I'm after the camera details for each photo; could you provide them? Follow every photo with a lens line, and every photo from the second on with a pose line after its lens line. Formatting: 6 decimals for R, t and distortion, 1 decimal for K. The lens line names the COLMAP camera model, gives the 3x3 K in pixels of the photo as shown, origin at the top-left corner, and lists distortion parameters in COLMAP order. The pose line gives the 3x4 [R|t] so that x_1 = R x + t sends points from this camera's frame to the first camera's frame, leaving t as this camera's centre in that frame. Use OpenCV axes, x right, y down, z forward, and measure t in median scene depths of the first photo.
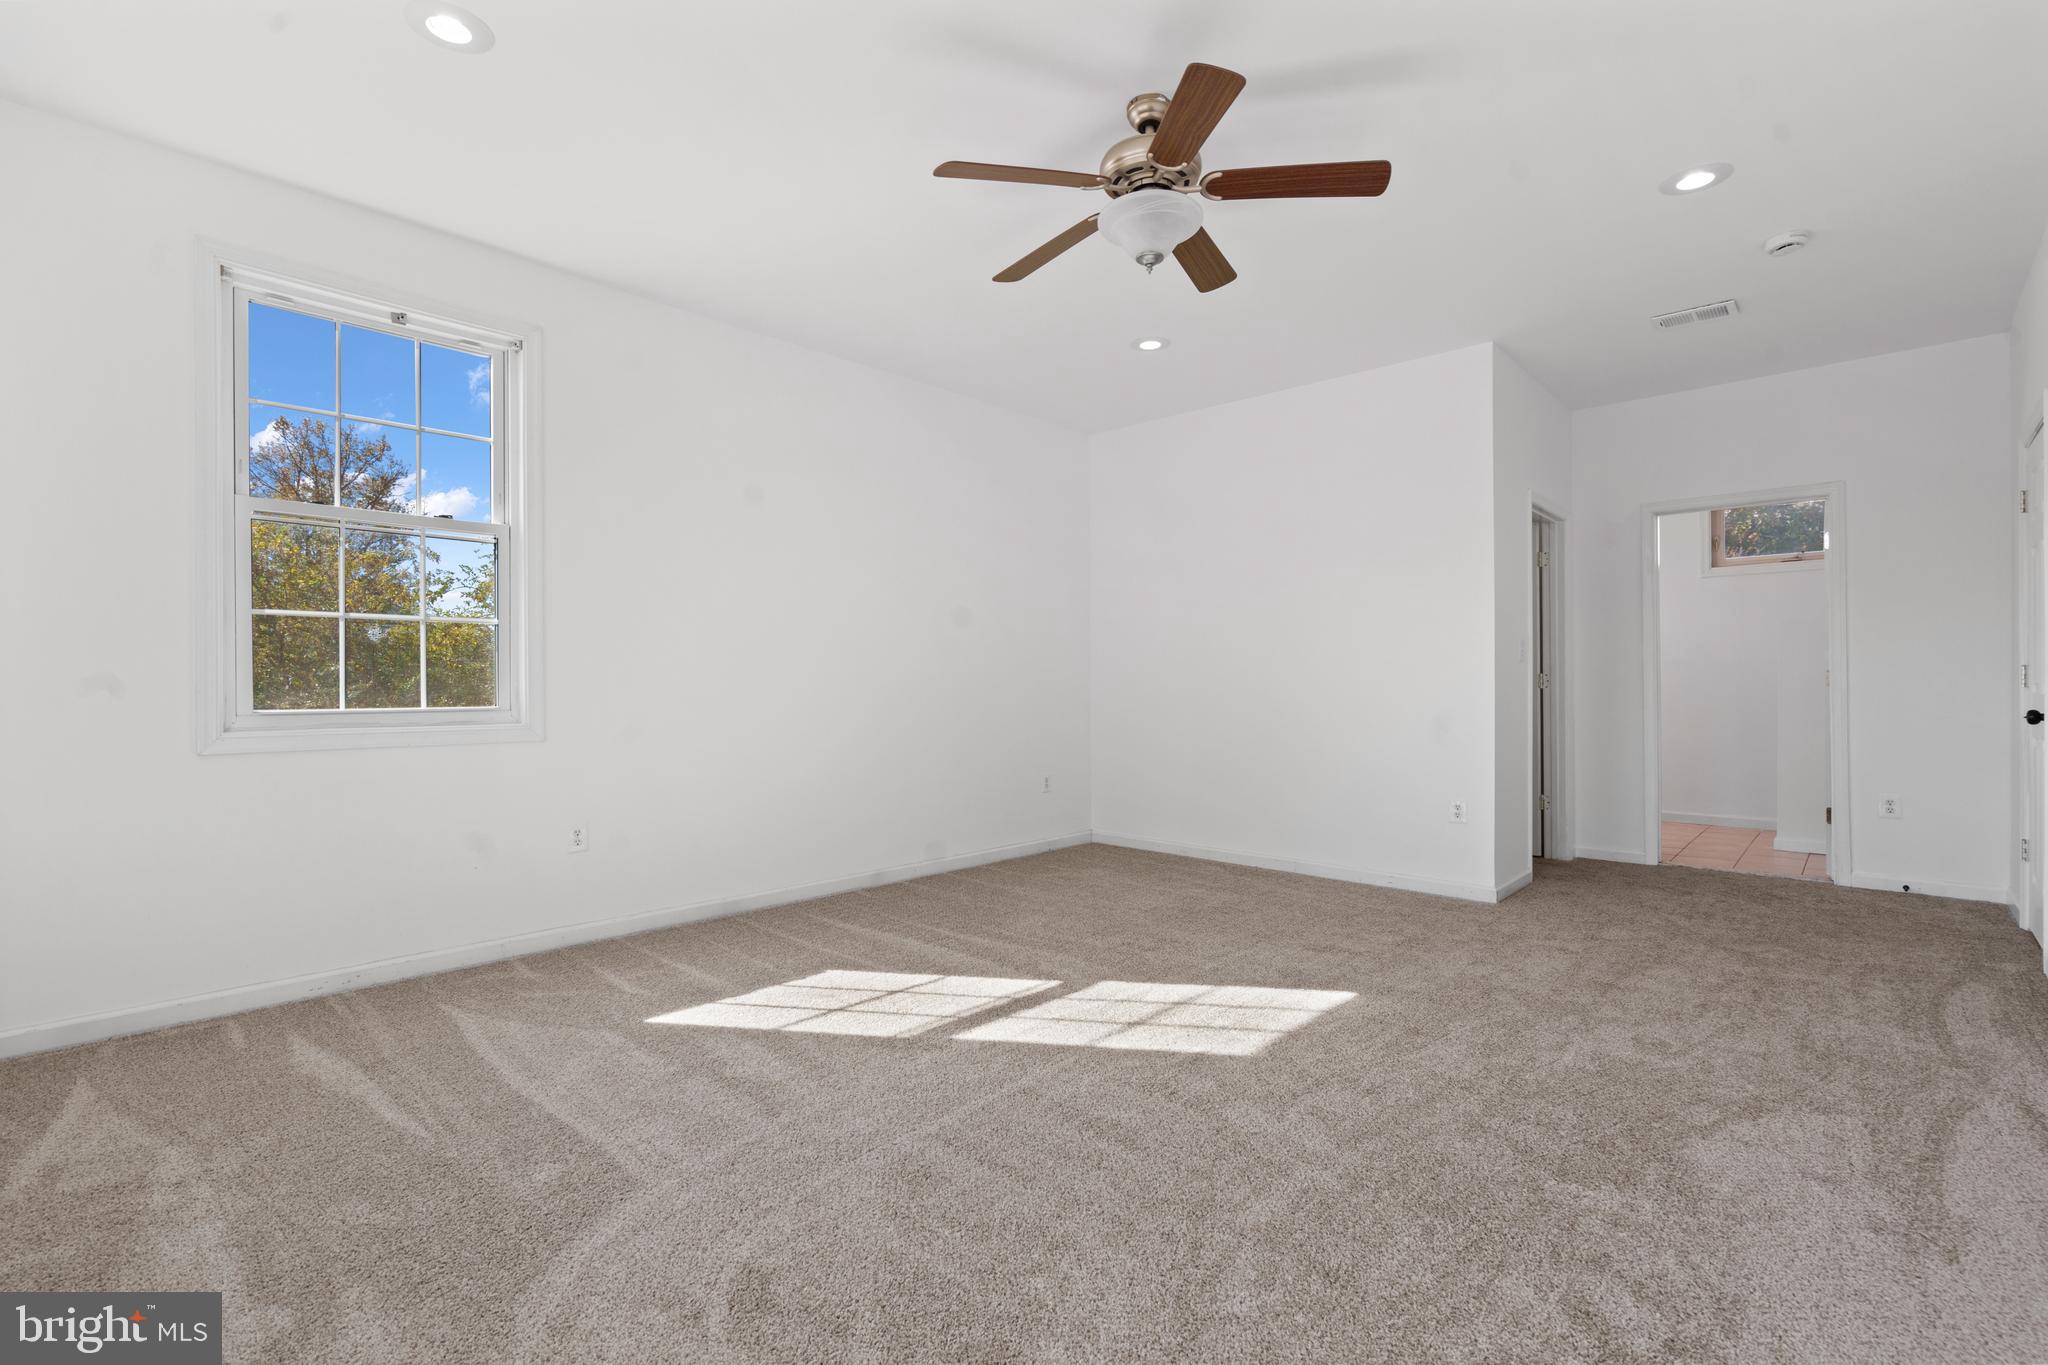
lens RADIAL K [[917.3, 0, 1021.7], [0, 917.3, 692.6], [0, 0, 1]] dist [-0.008327, 0.001718]
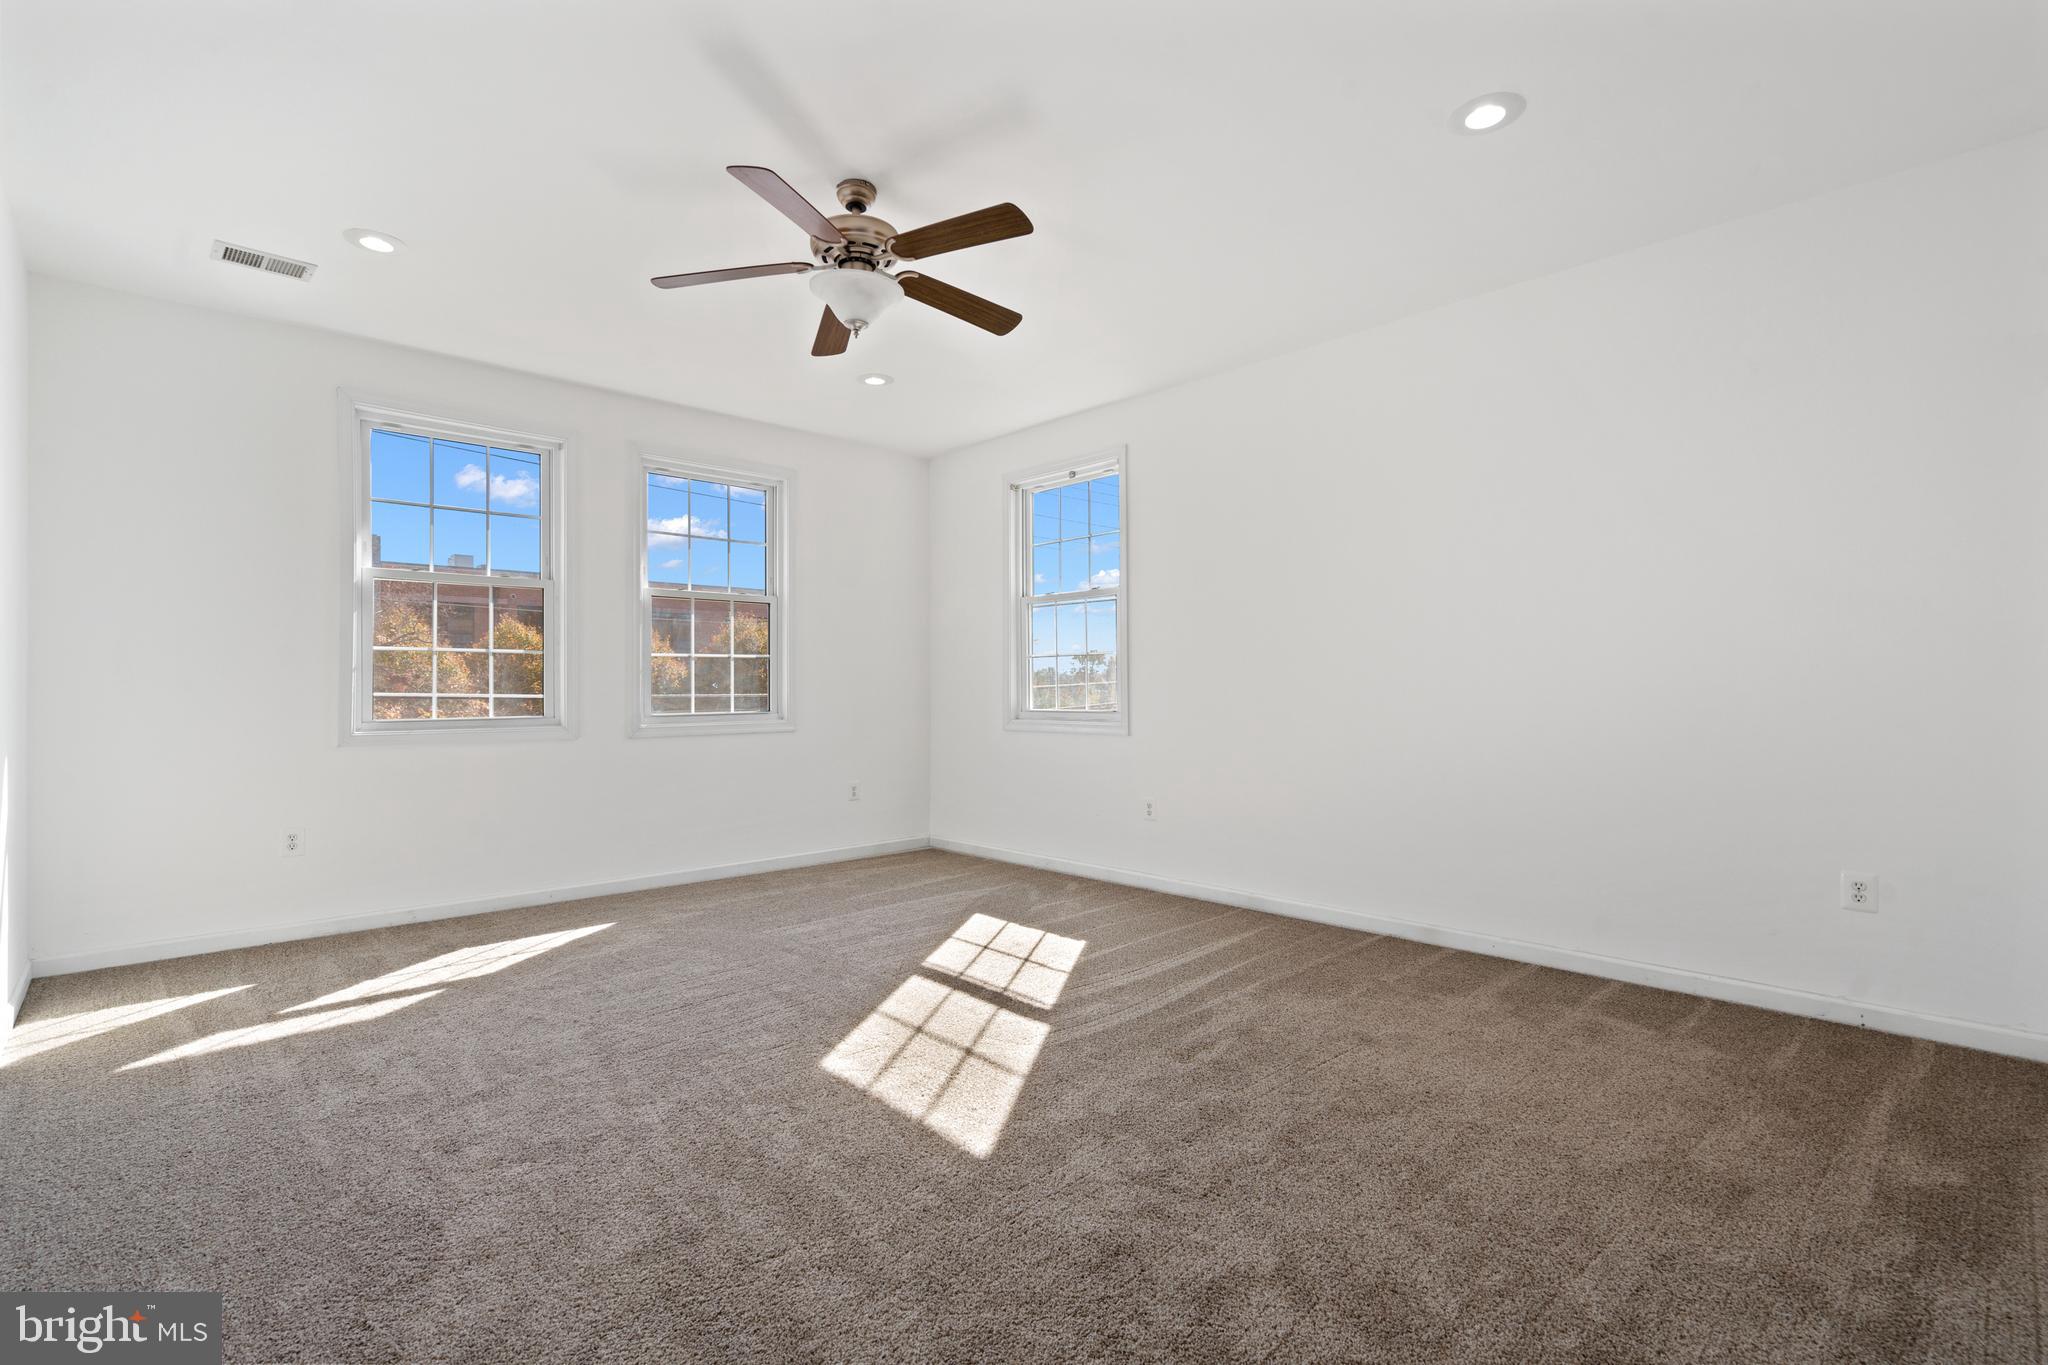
lens RADIAL K [[917.3, 0, 1020.7], [0, 917.3, 672.9], [0, 0, 1]] dist [-0.008327, 0.001718]
pose [[-0.036062, -0.007466, -0.999322, 1.074518], [-0.008867, 0.999935, -0.007150, -0.038337], [0.999310, 0.008603, -0.036126, 1.050921]]
